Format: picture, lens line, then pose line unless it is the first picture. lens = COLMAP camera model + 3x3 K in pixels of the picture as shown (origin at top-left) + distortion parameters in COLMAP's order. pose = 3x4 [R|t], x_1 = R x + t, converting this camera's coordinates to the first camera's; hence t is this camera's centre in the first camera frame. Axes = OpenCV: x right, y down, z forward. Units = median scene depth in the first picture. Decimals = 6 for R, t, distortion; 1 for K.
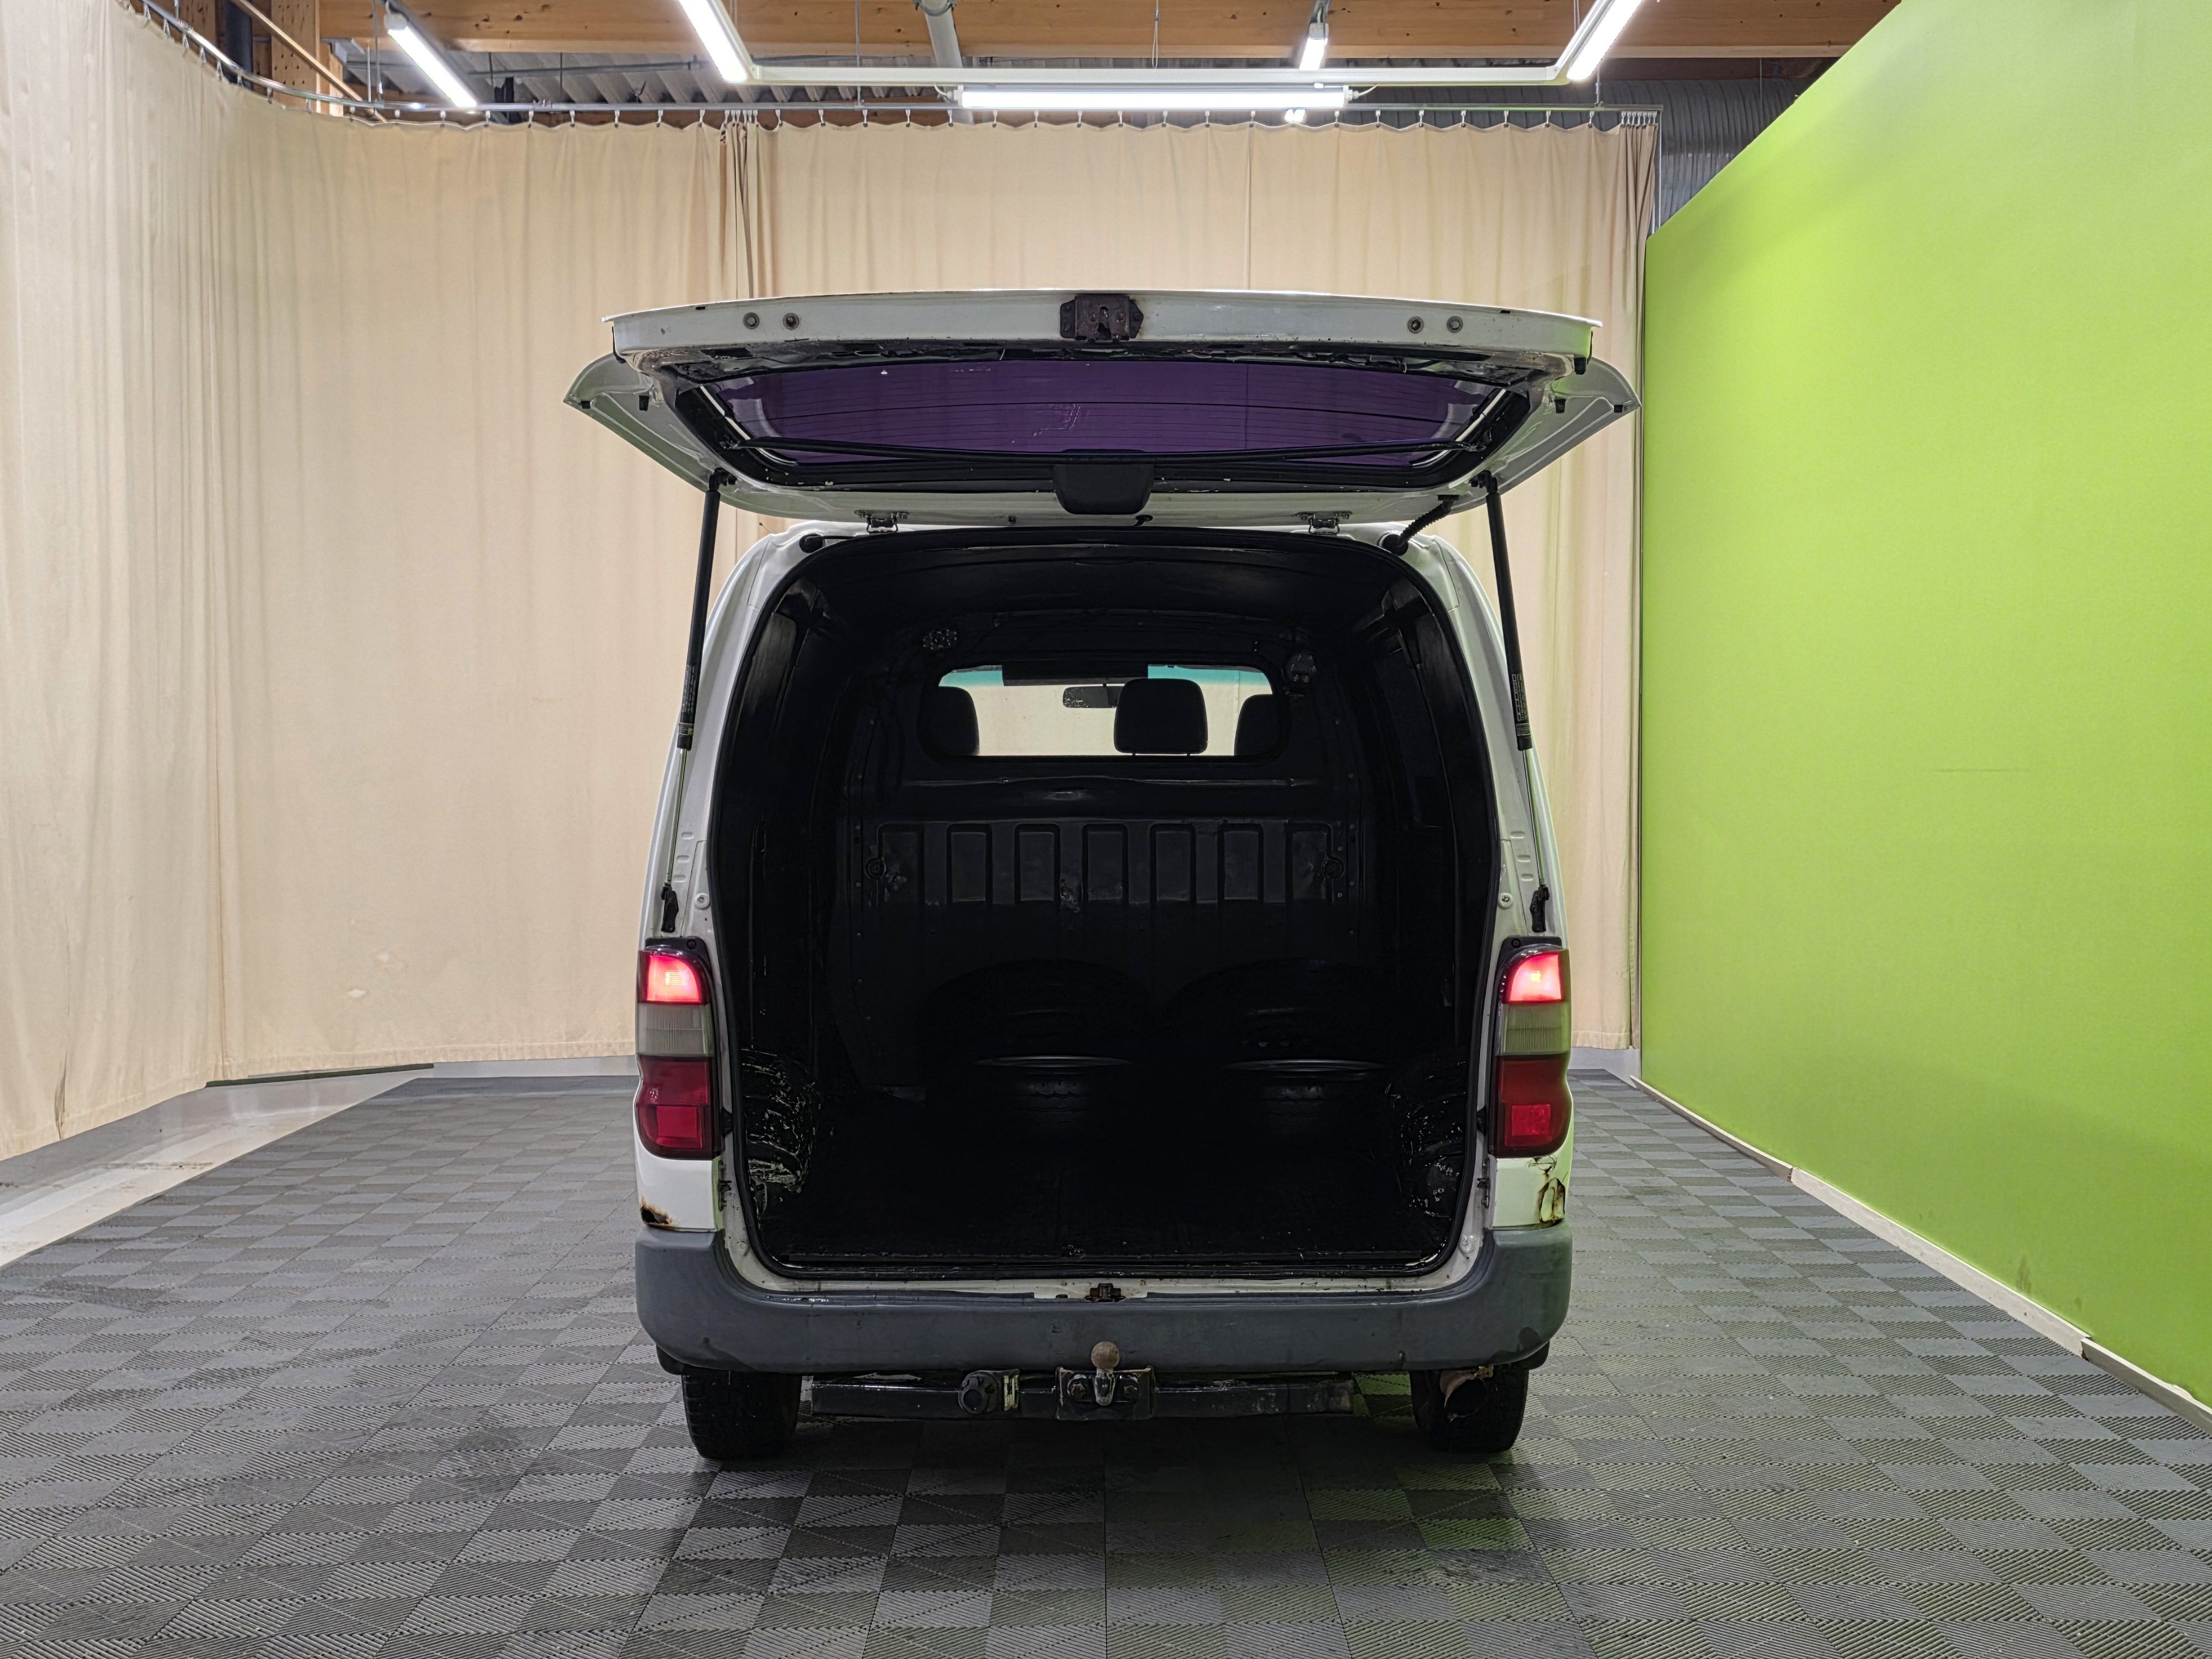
lens RADIAL K [[2574.6, 0, 1134.0], [0, 2574.6, 829.4], [0, 0, 1]] dist [0.086484, -0.005287]
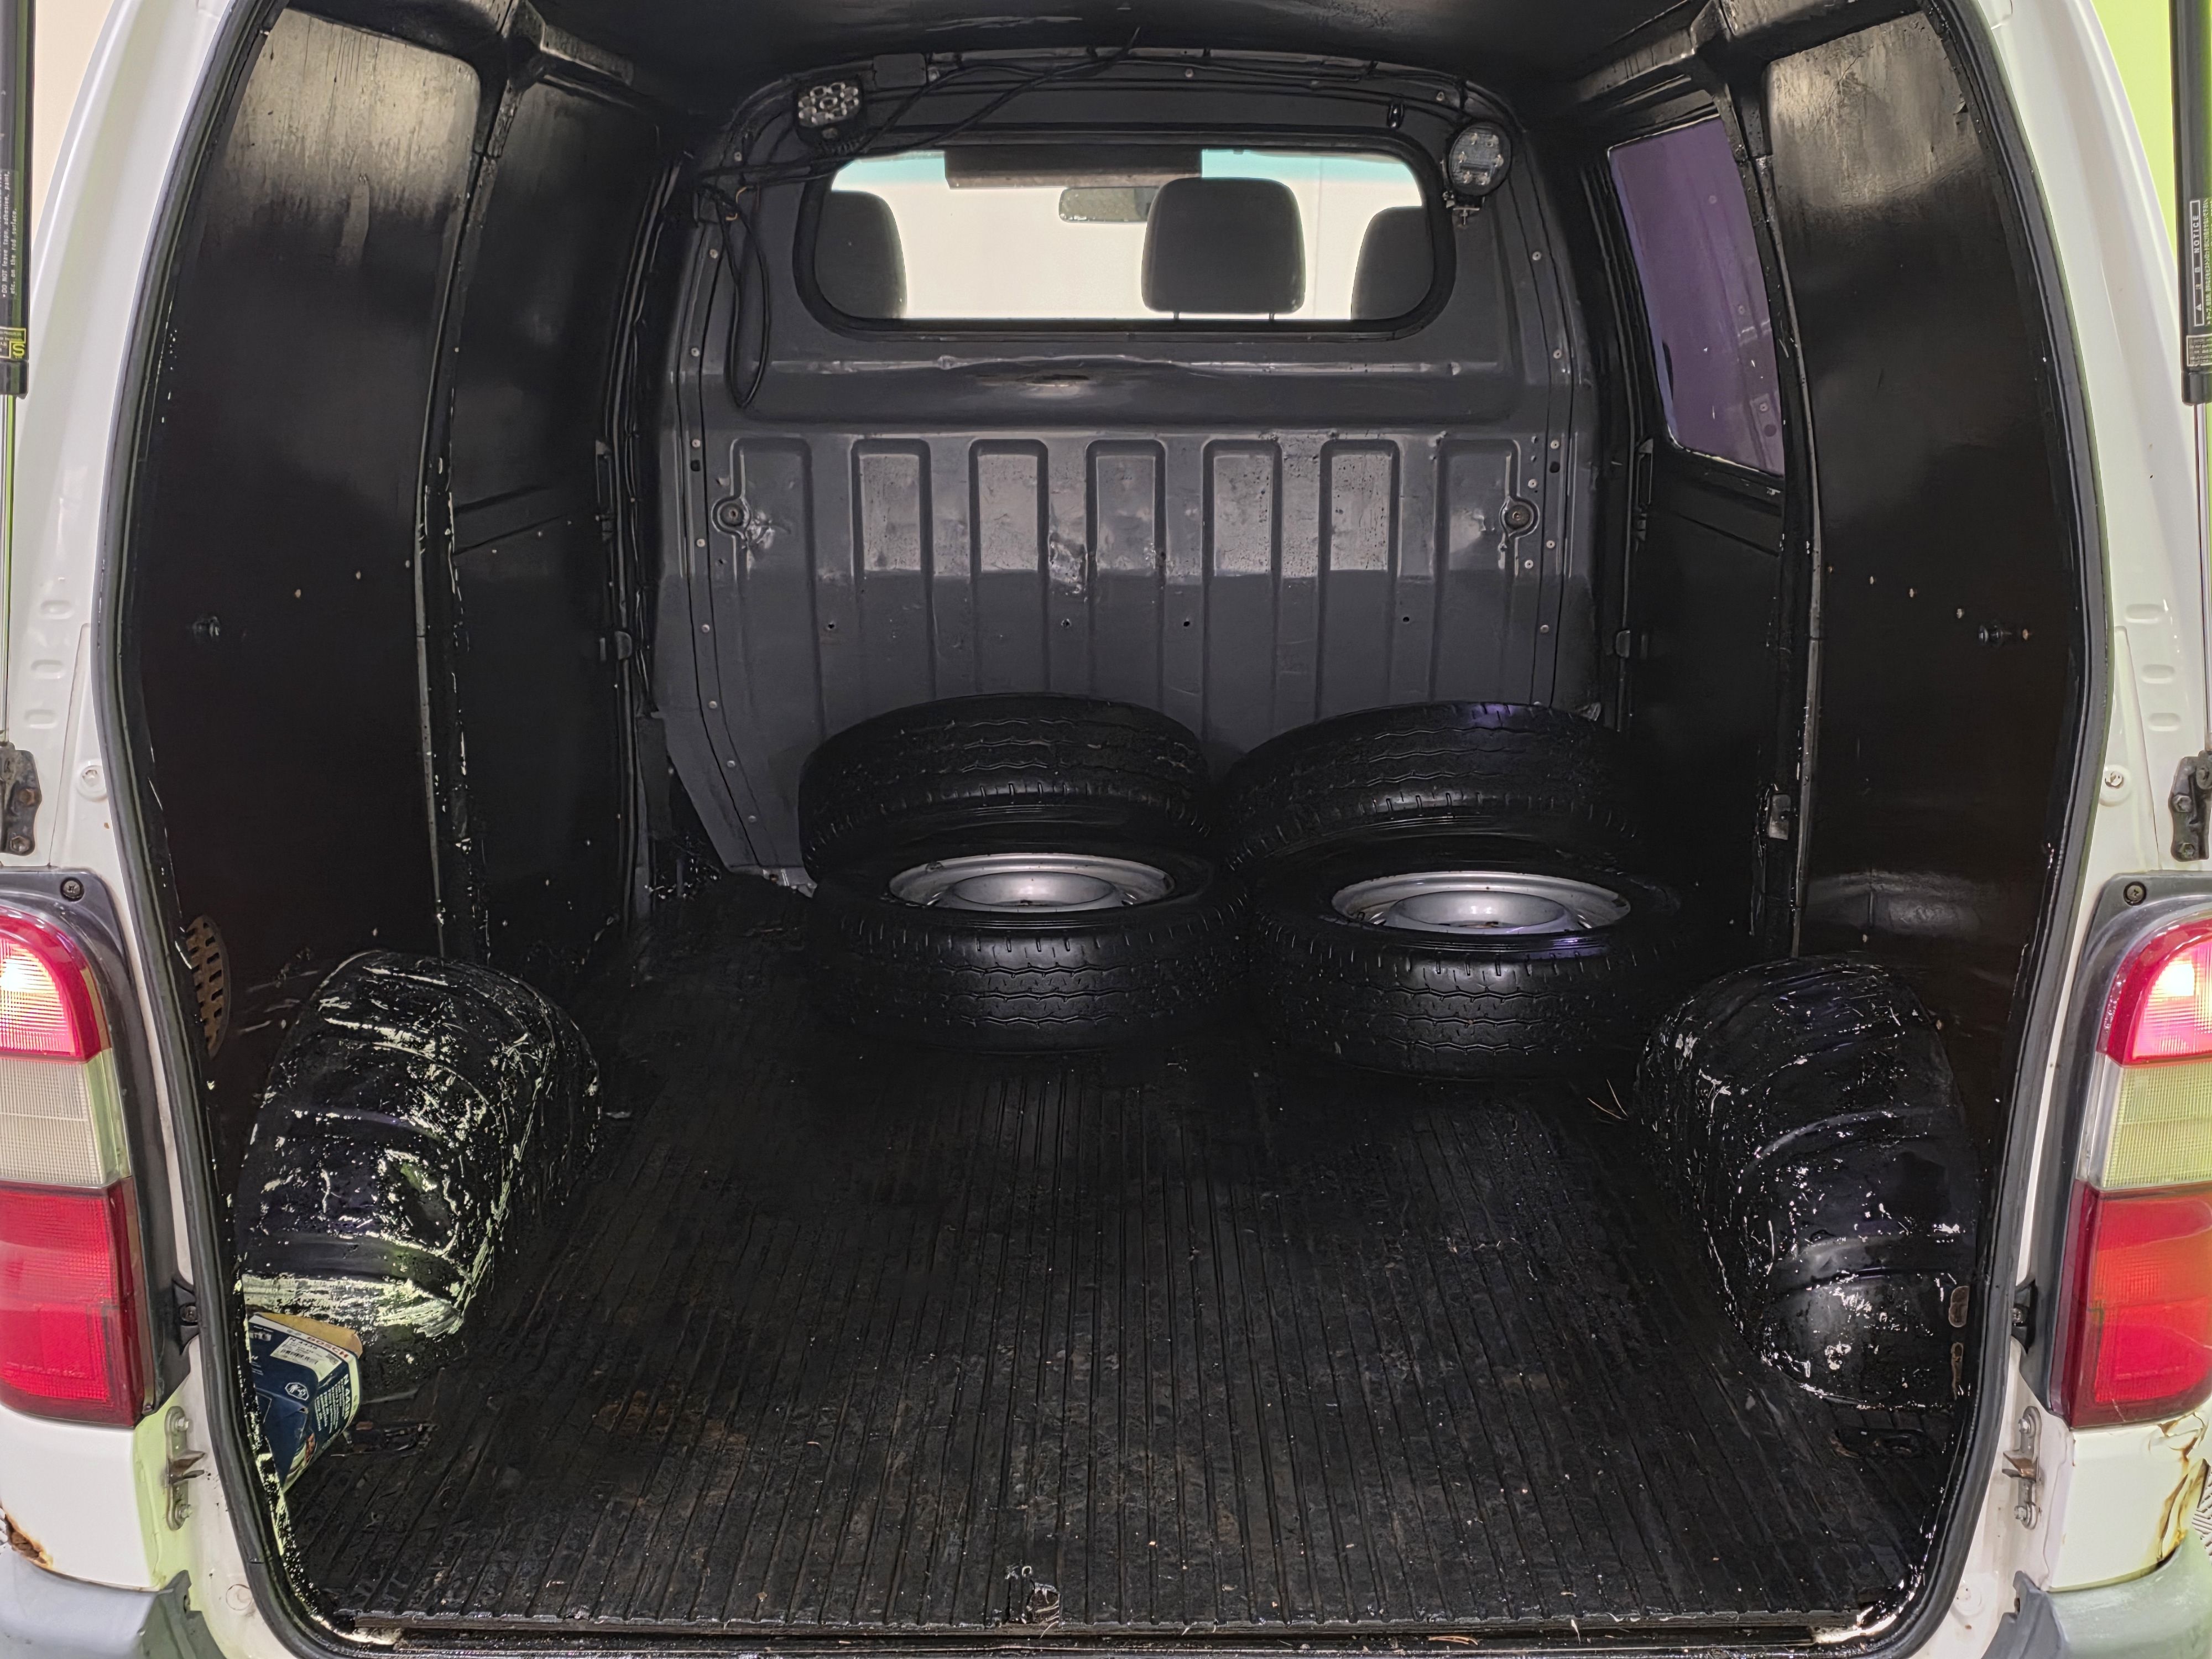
lens RADIAL K [[2574.6, 0, 1134.0], [0, 2574.6, 829.4], [0, 0, 1]] dist [0.086484, -0.005287]
pose [[0.999895, 0.006862, -0.012777, -0.001392], [-0.004196, 0.980182, 0.198056, -0.031159], [0.013883, -0.197982, 0.980107, 0.419709]]
